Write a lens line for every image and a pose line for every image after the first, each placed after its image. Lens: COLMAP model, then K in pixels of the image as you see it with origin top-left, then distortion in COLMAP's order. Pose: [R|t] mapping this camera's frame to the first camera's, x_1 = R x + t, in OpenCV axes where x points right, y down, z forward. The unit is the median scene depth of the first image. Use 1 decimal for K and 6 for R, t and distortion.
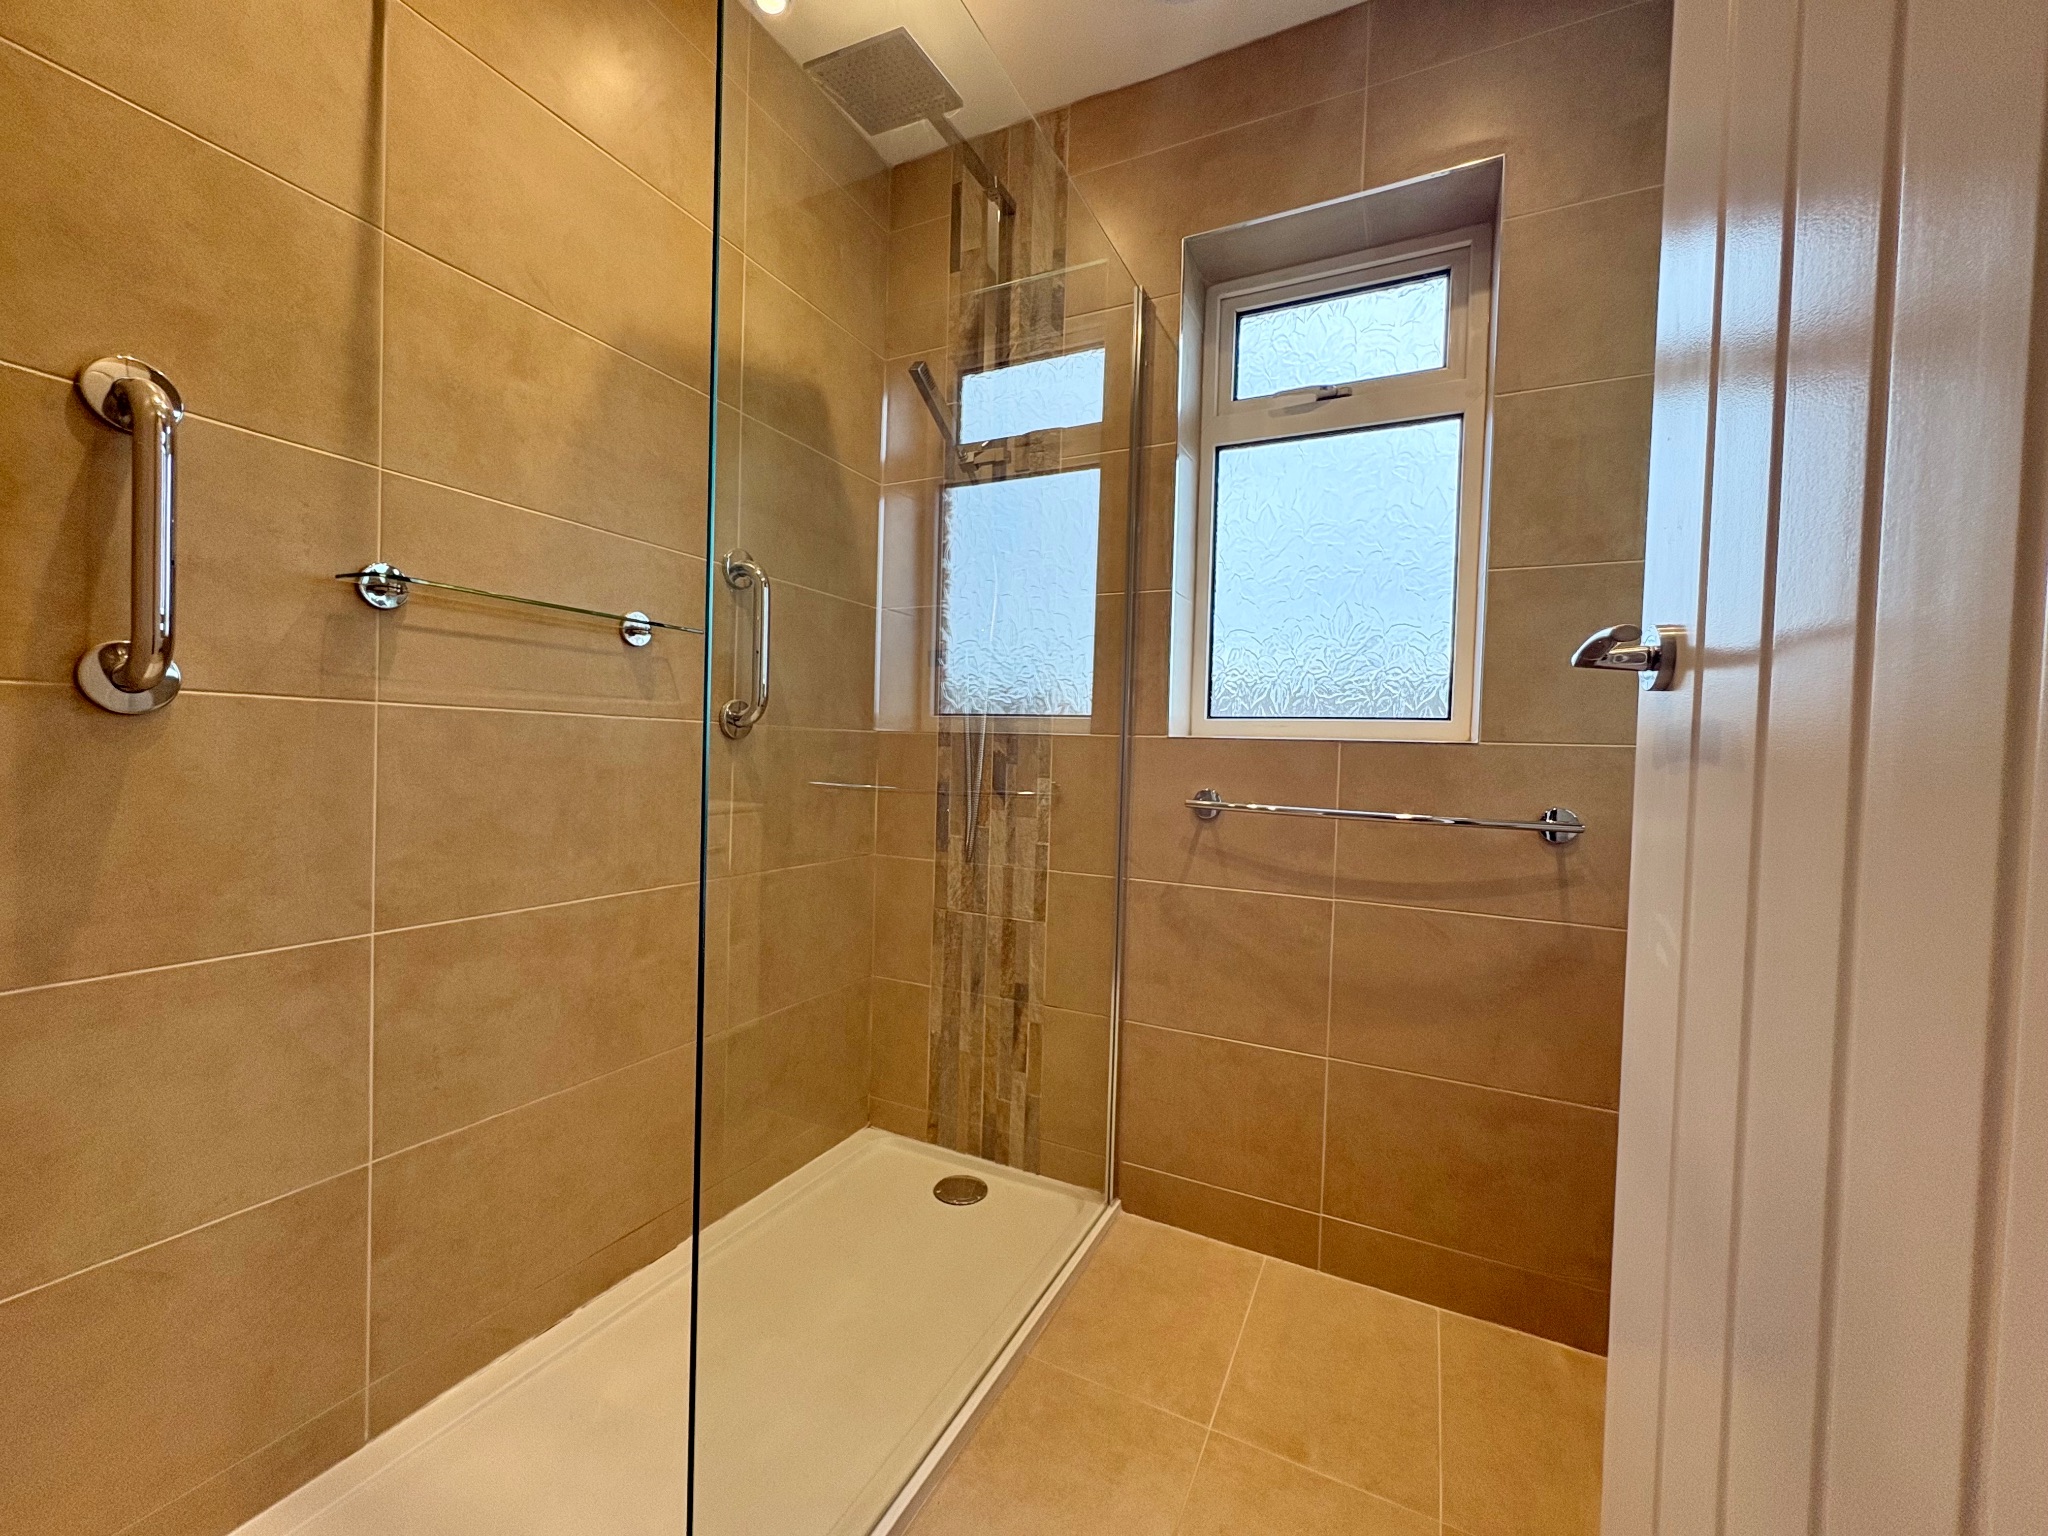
lens RADIAL K [[825.2, 0, 1024.0], [0, 825.2, 768.0], [0, 0, 1]] dist [0.007794, 0.000010]
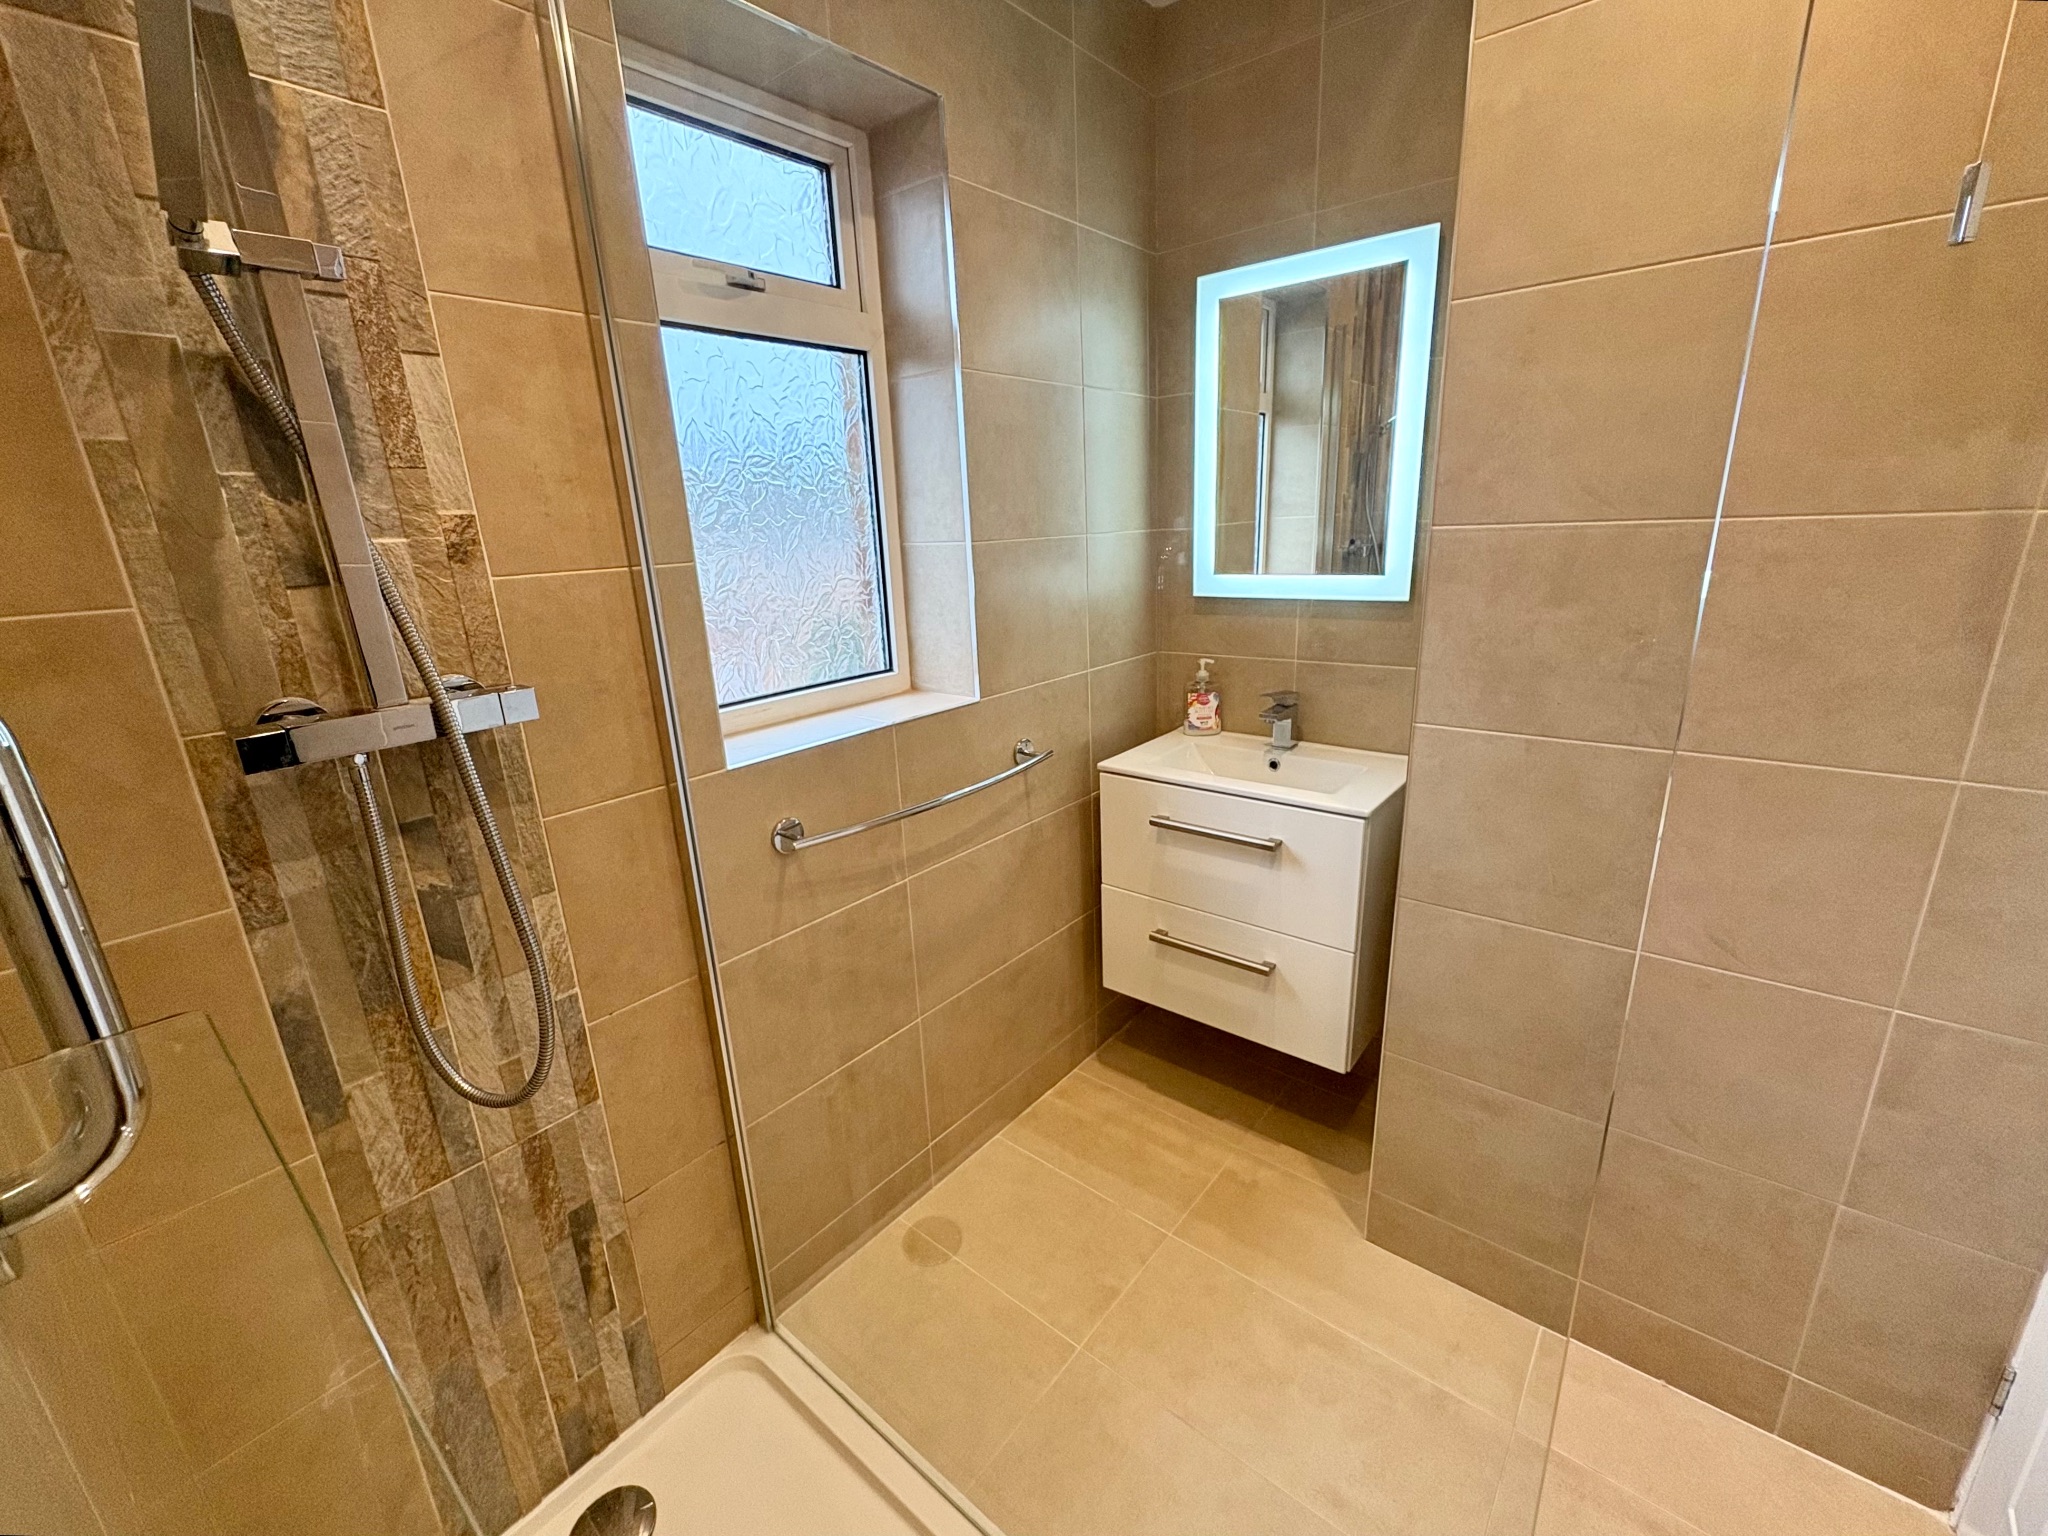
lens RADIAL K [[825.2, 0, 1024.0], [0, 825.2, 768.0], [0, 0, 1]] dist [0.007794, 0.000010]
pose [[0.247141, -0.312222, 0.917300, -0.390887], [0.075268, 0.949991, 0.303070, -0.219800], [-0.966052, -0.005858, 0.258282, 0.509393]]
